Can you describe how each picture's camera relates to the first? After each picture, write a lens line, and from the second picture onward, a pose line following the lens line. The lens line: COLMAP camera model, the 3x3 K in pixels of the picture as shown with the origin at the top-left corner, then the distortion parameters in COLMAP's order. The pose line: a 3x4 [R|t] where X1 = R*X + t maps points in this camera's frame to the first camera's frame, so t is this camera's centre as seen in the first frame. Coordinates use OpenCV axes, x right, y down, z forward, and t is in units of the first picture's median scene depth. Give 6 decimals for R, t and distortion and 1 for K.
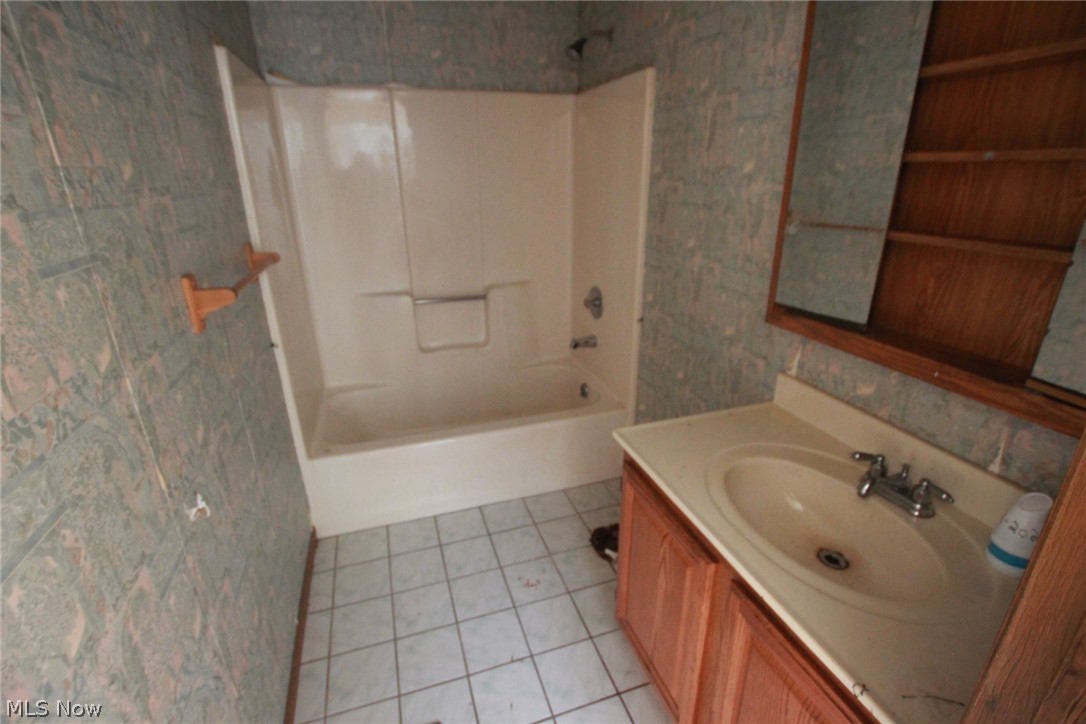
lens RADIAL K [[502.8, 0, 547.9], [0, 502.8, 365.0], [0, 0, 1]] dist [-0.032481, 0.006075]
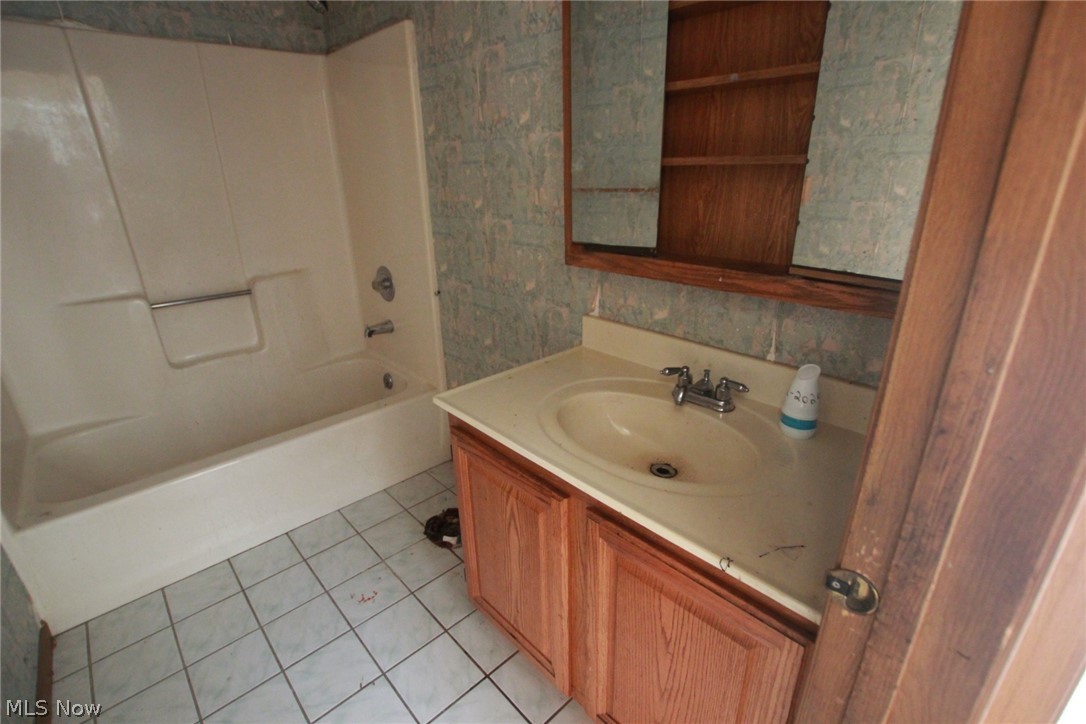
lens RADIAL K [[502.8, 0, 547.9], [0, 502.8, 365.0], [0, 0, 1]] dist [-0.032481, 0.006075]
pose [[0.908620, -0.159391, 0.386010, -0.021719], [0.158446, 0.986765, 0.034493, 0.068430], [-0.386399, 0.029821, 0.921850, 0.072581]]
